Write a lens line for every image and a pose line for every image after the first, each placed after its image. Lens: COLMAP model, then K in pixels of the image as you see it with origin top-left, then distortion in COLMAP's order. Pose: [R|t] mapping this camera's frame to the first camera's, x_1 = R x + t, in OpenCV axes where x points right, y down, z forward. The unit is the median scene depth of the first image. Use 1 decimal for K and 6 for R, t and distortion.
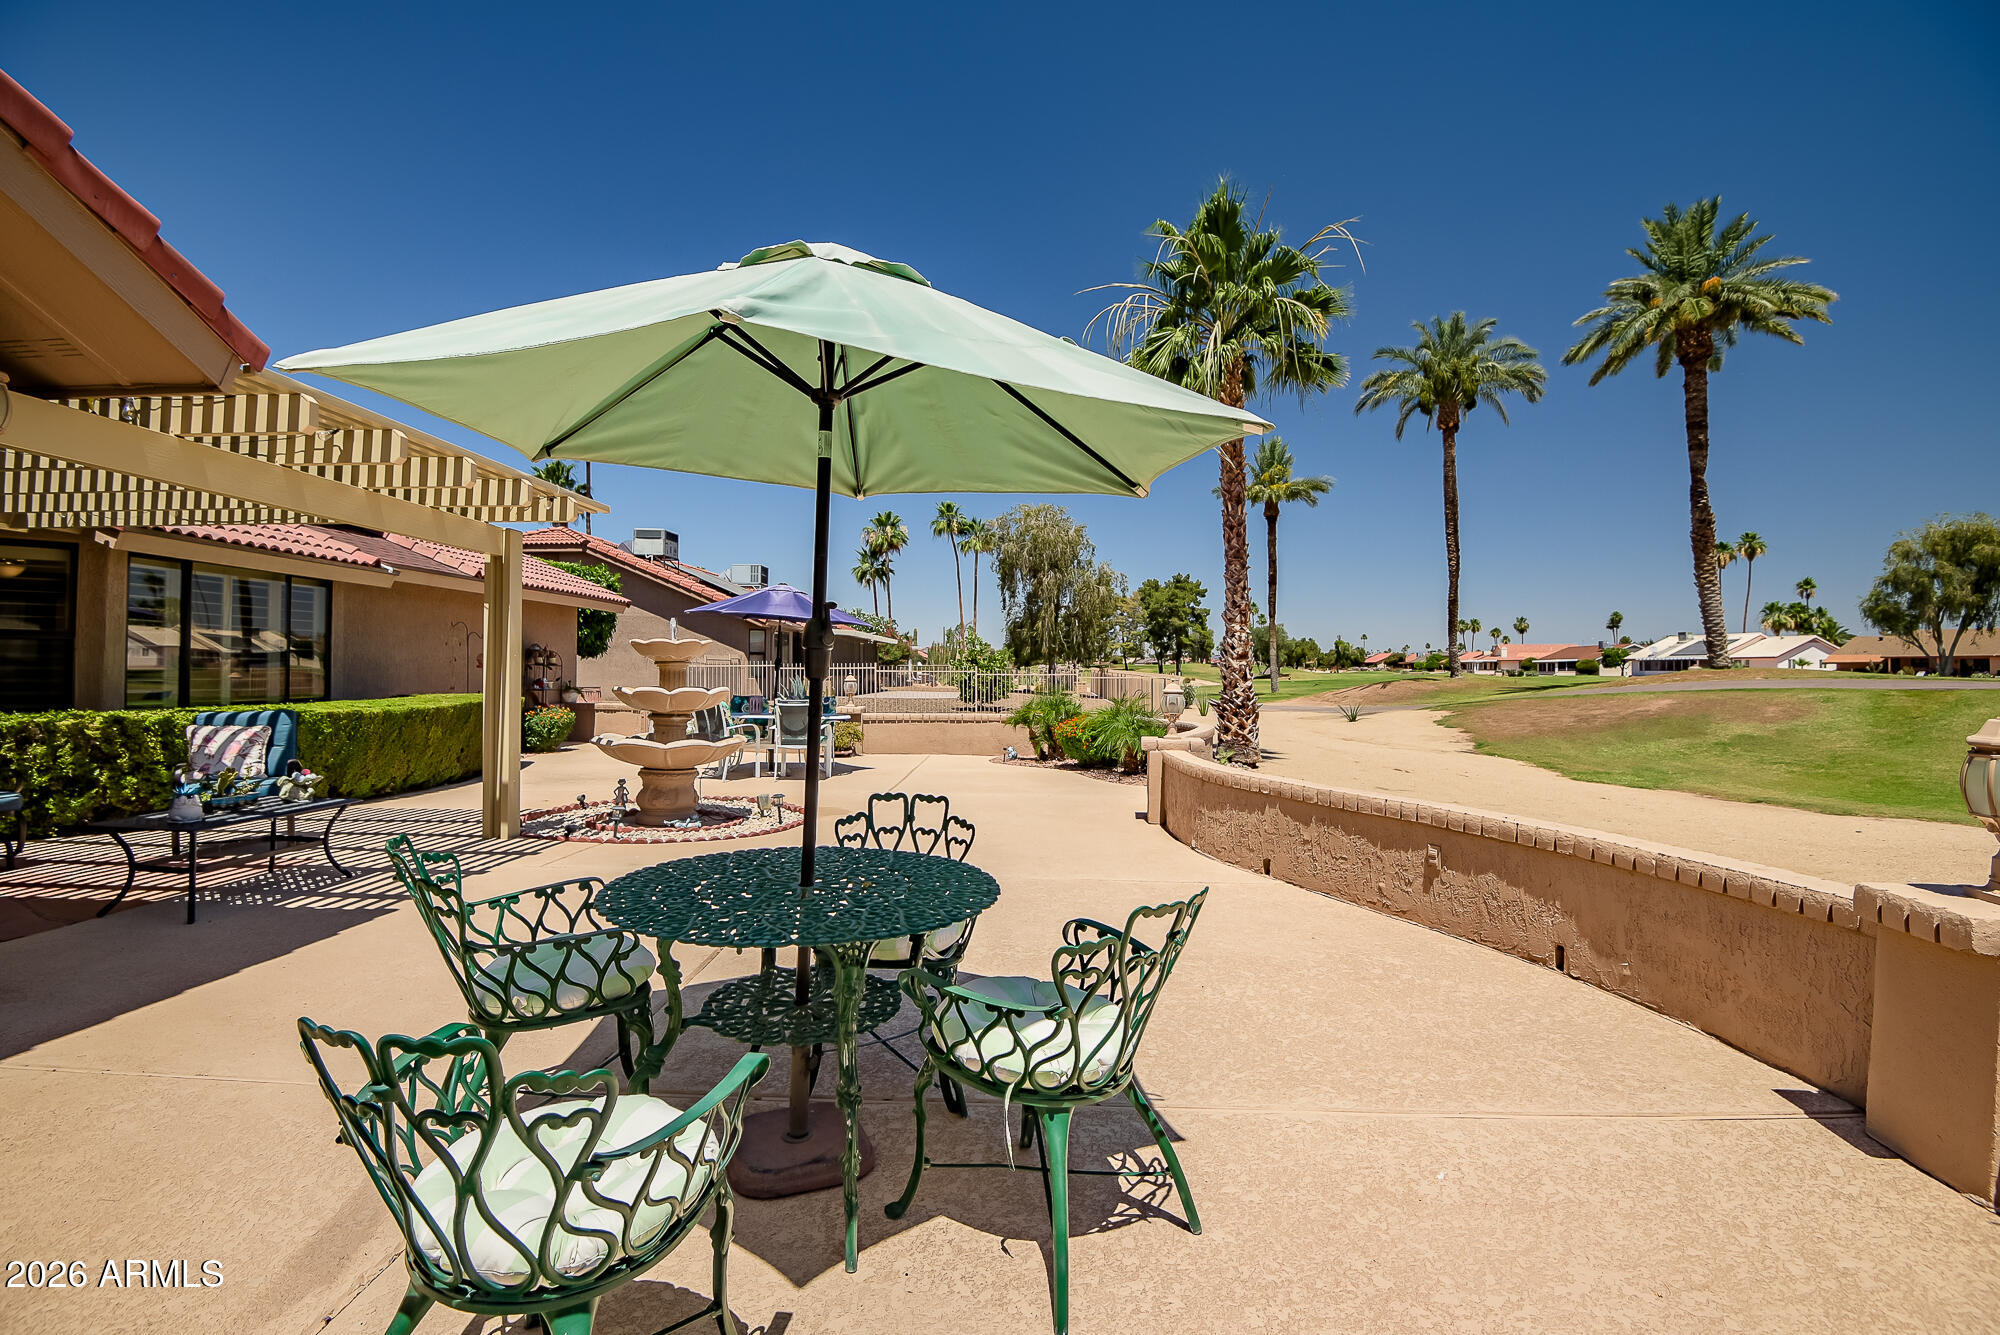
lens RADIAL K [[938.7, 0, 1000.0], [0, 938.7, 667.5], [0, 0, 1]] dist [-0.044306, -0.000435]
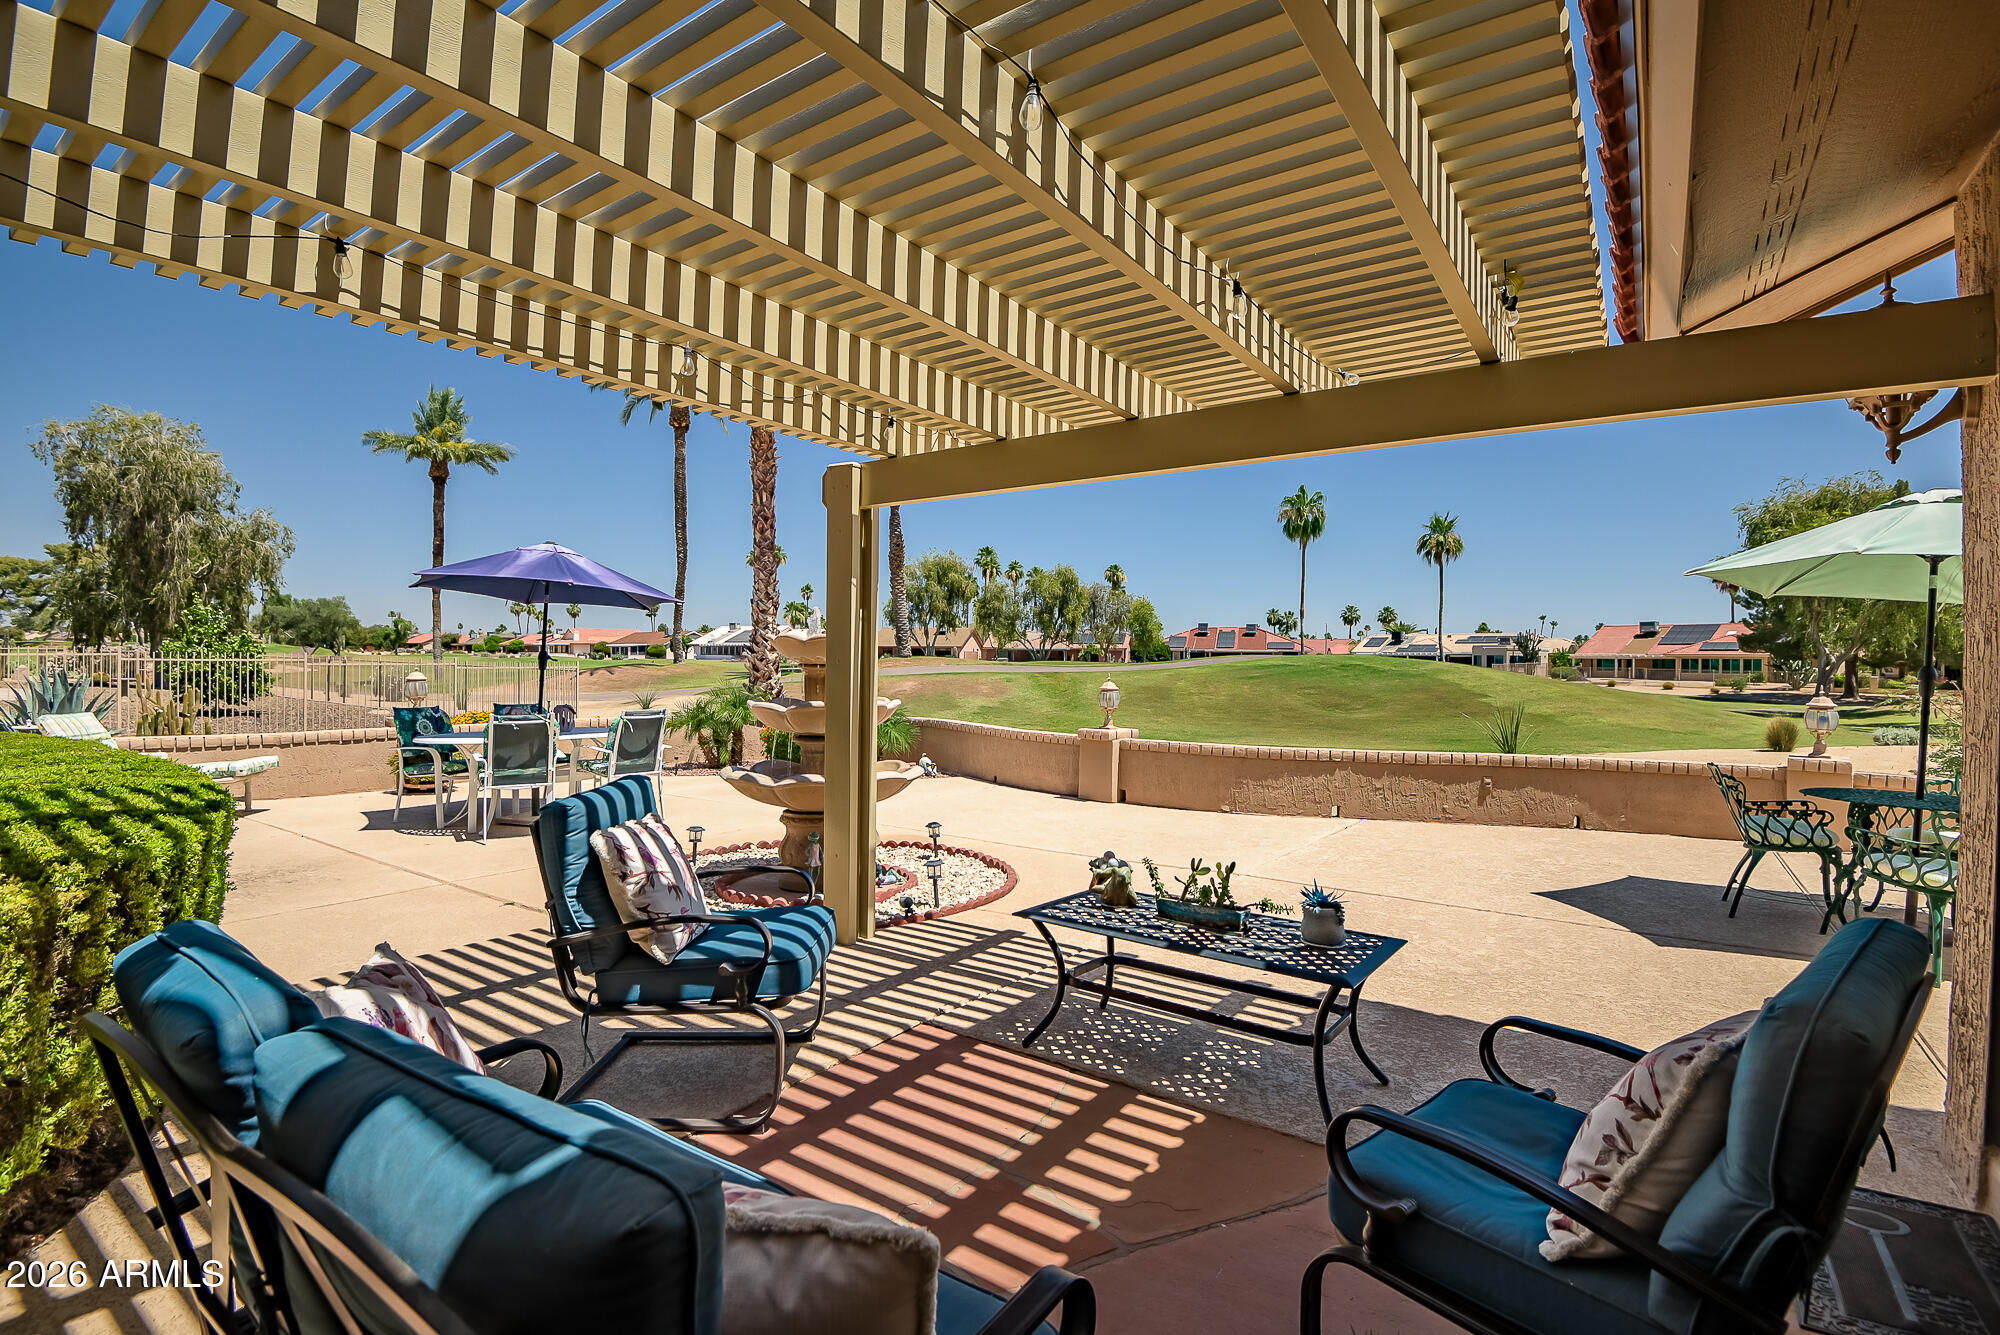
lens RADIAL K [[924.4, 0, 1000.0], [0, 924.4, 667.5], [0, 0, 1]] dist [-0.001219, -0.000136]
pose [[0.538746, -0.006692, 0.842441, -0.181353], [-0.010700, 0.999833, 0.014785, -0.003412], [-0.842400, -0.016980, 0.538585, 0.103960]]
